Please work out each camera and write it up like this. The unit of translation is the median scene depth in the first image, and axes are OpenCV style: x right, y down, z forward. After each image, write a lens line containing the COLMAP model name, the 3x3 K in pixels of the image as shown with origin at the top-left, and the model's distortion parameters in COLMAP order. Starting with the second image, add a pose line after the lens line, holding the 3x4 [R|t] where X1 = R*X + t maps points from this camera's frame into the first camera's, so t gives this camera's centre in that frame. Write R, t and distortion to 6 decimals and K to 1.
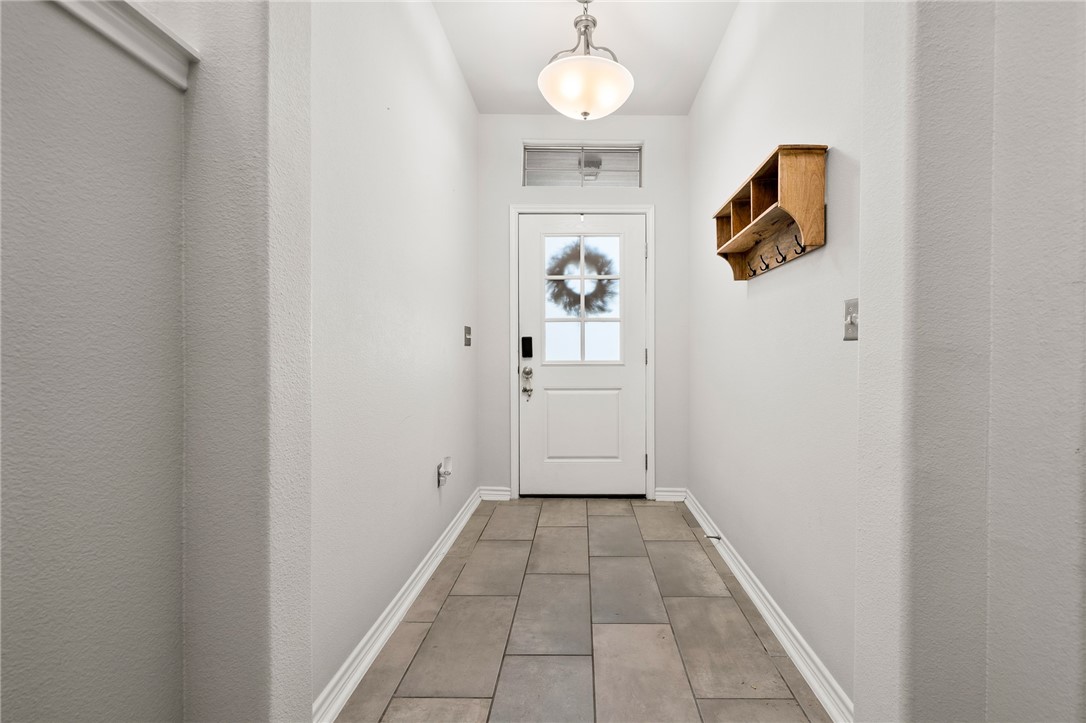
lens RADIAL K [[511.1, 0, 540.0], [0, 511.1, 347.9], [0, 0, 1]] dist [-0.014587, 0.000598]
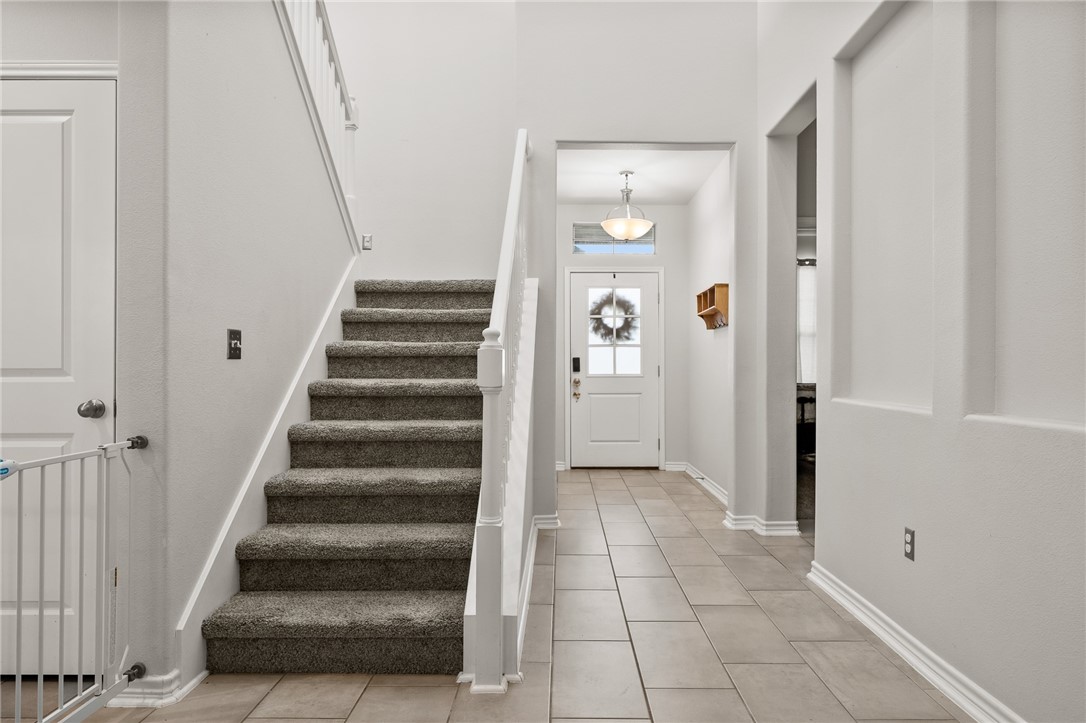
lens RADIAL K [[528.4, 0, 543.0], [0, 528.4, 361.5], [0, 0, 1]] dist [0.000395, 0.000113]
pose [[0.999974, -0.002692, -0.006653, -0.109181], [0.002673, 0.999992, -0.002896, -0.006169], [0.006660, 0.002878, 0.999974, -0.496750]]
